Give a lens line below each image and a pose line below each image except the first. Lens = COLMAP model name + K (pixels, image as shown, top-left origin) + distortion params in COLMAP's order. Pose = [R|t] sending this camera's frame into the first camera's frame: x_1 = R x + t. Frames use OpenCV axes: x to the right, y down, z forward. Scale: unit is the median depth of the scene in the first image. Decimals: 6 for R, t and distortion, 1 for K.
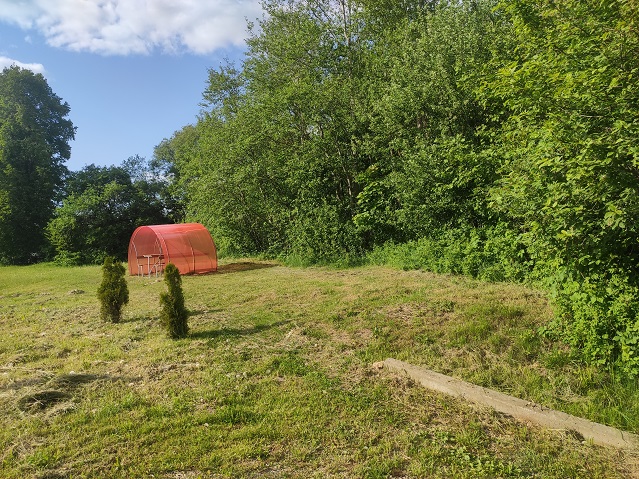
lens RADIAL K [[471.0, 0, 320.1], [0, 471.0, 248.6], [0, 0, 1]] dist [0.044443, -0.079001]
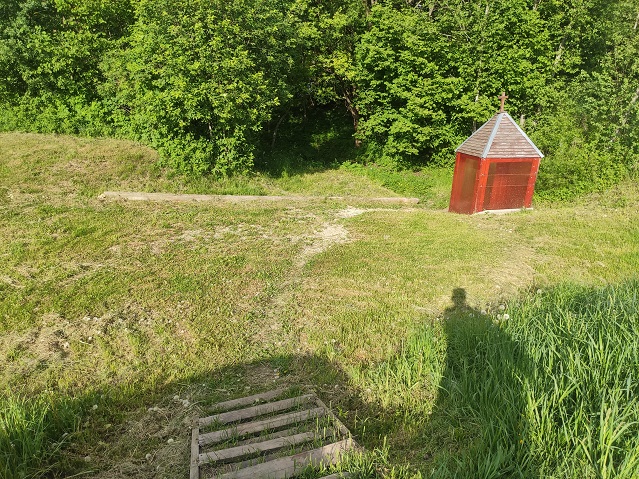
lens RADIAL K [[471.0, 0, 320.1], [0, 471.0, 248.6], [0, 0, 1]] dist [0.044443, -0.079001]
pose [[0.426550, -0.326880, 0.843330, -1.249173], [-0.015833, 0.929566, 0.368314, -0.292690], [-0.904326, -0.170457, 0.391331, -0.619399]]
